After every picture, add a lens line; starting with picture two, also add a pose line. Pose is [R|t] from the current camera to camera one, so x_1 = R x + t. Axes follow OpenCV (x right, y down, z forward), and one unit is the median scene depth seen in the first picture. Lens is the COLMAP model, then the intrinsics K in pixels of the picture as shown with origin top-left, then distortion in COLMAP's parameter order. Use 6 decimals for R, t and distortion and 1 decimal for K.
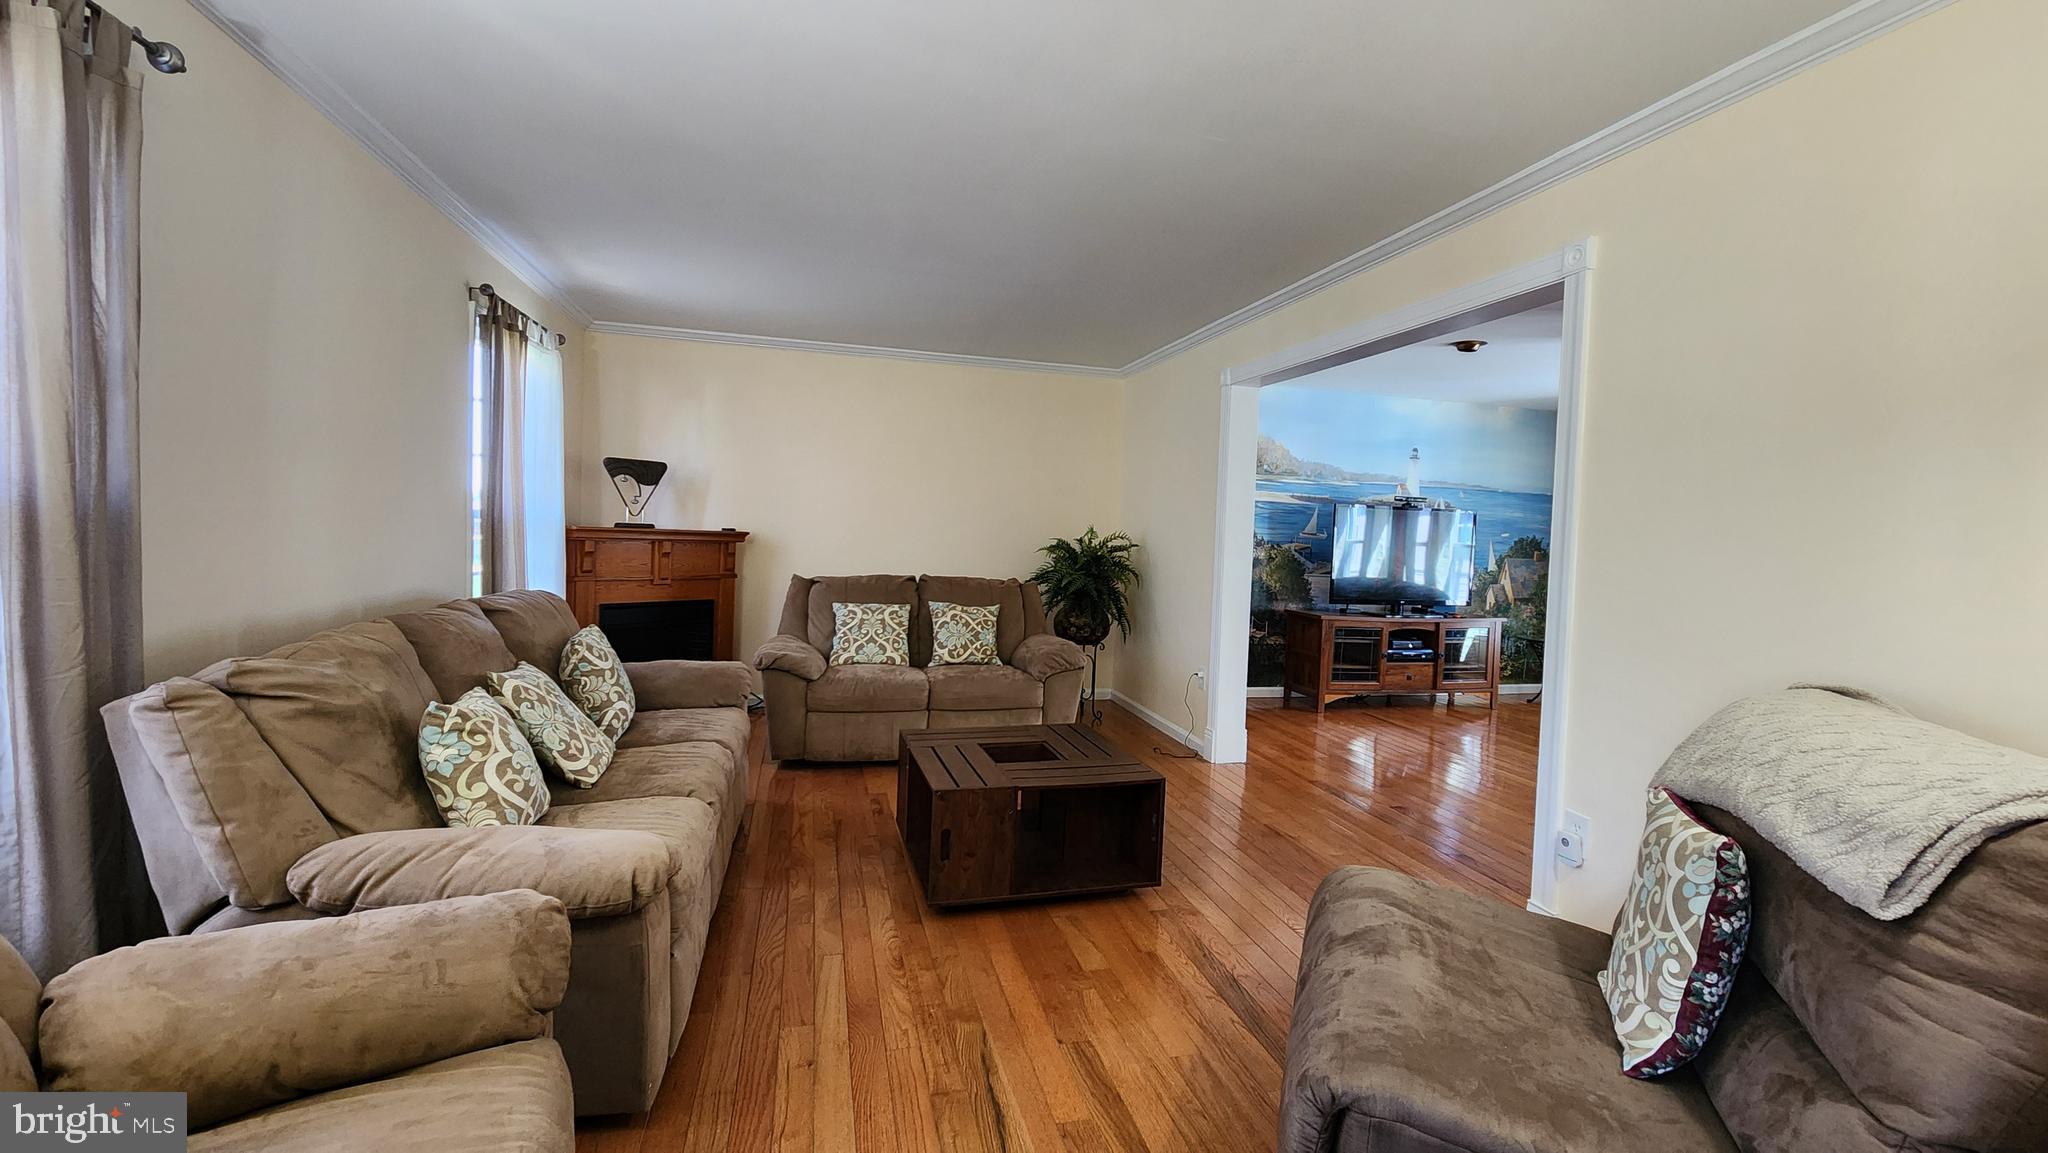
lens RADIAL K [[810.8, 0, 1027.3], [0, 810.8, 570.1], [0, 0, 1]] dist [-0.008833, 0.000583]
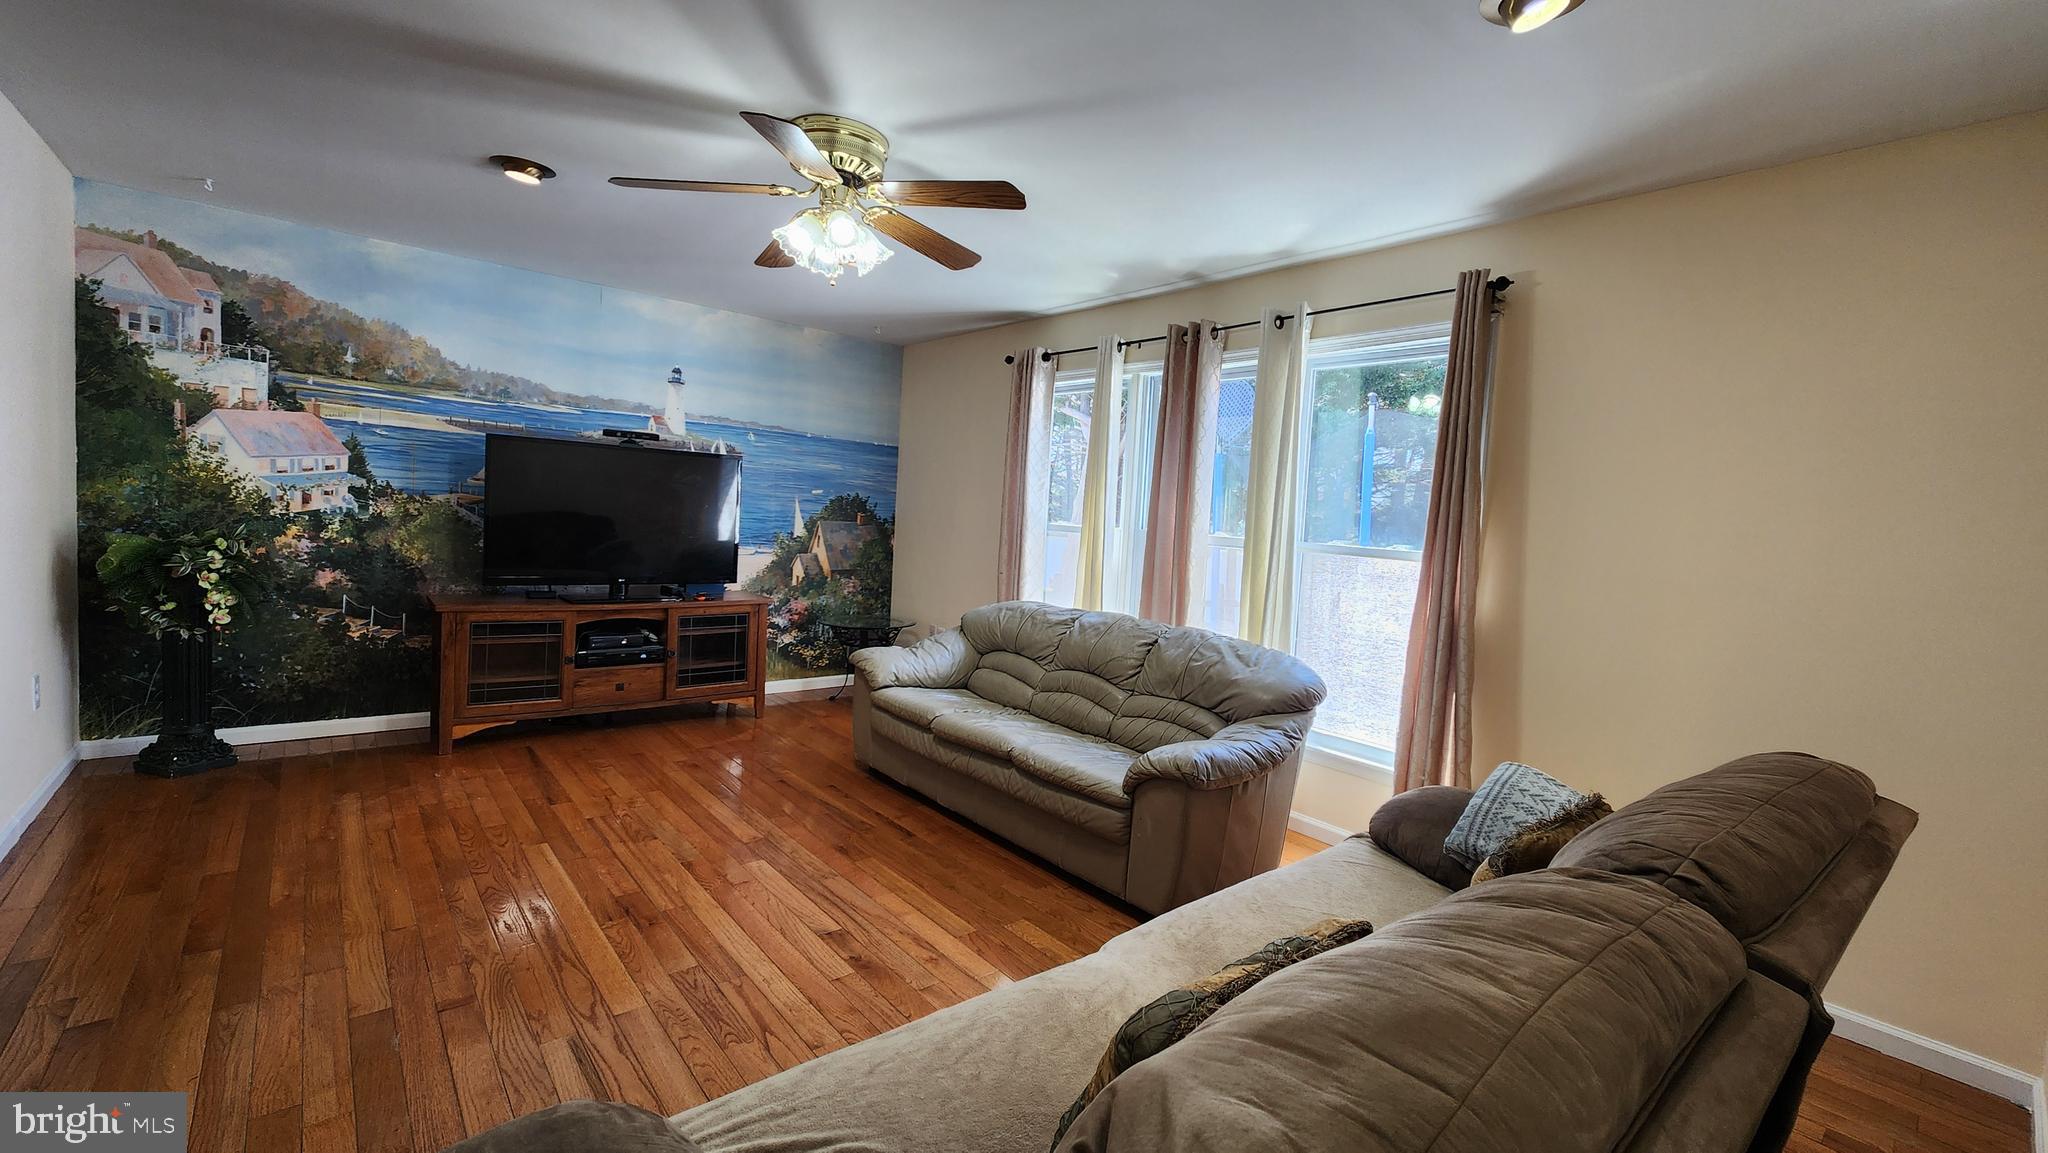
lens RADIAL K [[810.8, 0, 1022.6], [0, 810.8, 576.2], [0, 0, 1]] dist [-0.008833, 0.000583]
pose [[0.898731, -0.015985, 0.438209, 0.456357], [-0.008632, 0.998497, 0.054125, -0.005415], [-0.438415, -0.052426, 0.897242, 0.203372]]
